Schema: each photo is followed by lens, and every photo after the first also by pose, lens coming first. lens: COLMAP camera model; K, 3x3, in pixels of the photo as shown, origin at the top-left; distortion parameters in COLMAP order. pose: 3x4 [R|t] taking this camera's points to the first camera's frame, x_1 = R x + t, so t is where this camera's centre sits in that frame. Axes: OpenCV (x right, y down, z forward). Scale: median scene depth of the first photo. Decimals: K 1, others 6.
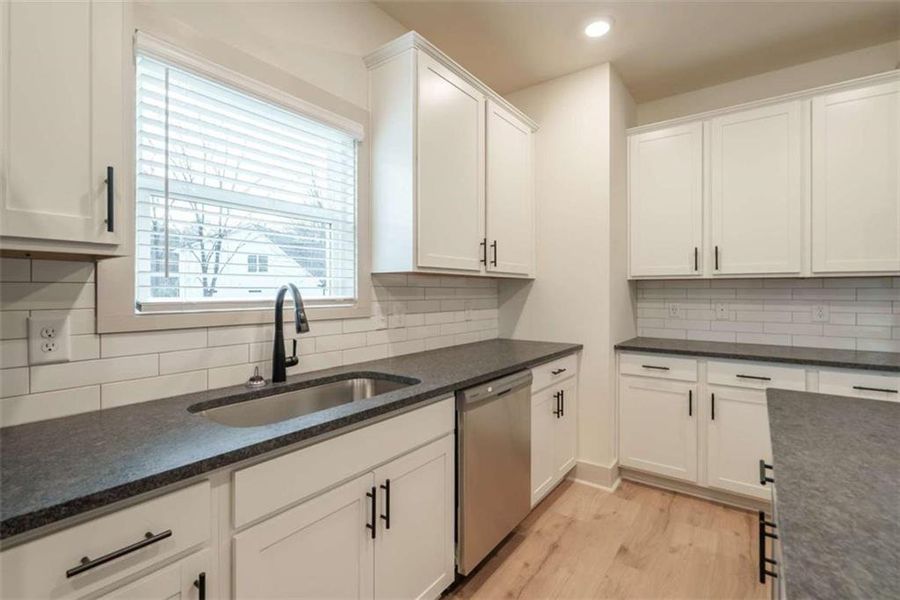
lens RADIAL K [[412.2, 0, 450.0], [0, 412.2, 300.0], [0, 0, 1]] dist [0.001981, 0.000456]
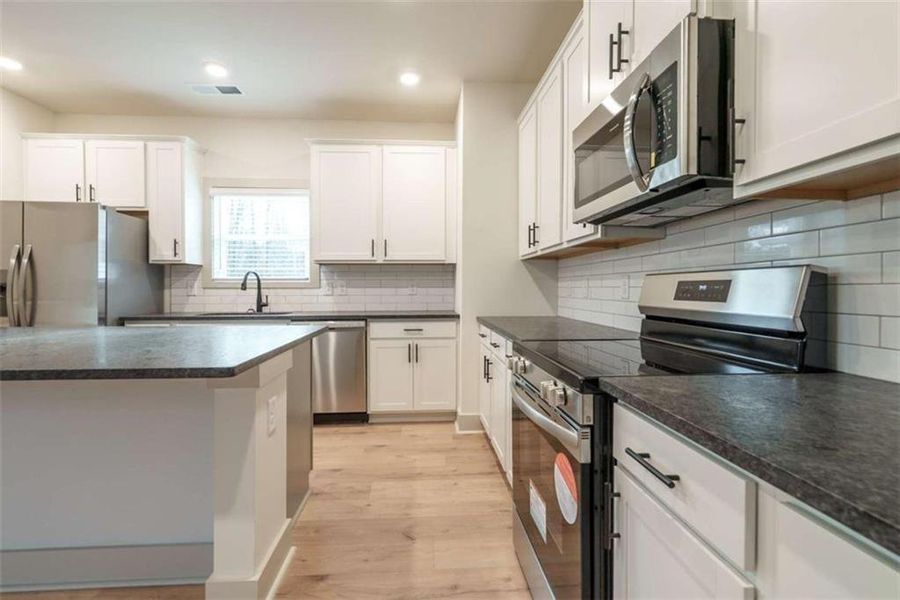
lens RADIAL K [[412.2, 0, 450.0], [0, 412.2, 300.0], [0, 0, 1]] dist [0.001981, 0.000456]
pose [[0.645861, 0.023179, -0.763103, 1.625750], [-0.011787, 0.999723, 0.020390, 0.049746], [0.763364, -0.004174, 0.645955, 0.228664]]
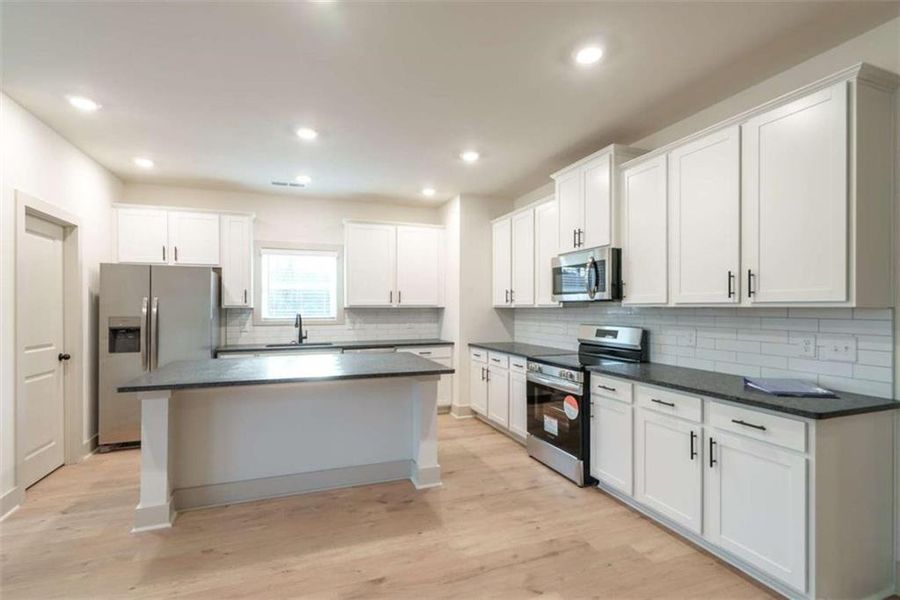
lens RADIAL K [[423.4, 0, 450.7], [0, 423.4, 319.0], [0, 0, 1]] dist [-0.000426, 0.000054]
pose [[0.839520, 0.016756, -0.543070, 1.784176], [-0.009699, 0.999827, 0.015856, -0.040110], [0.543242, -0.008044, 0.839538, -0.851052]]
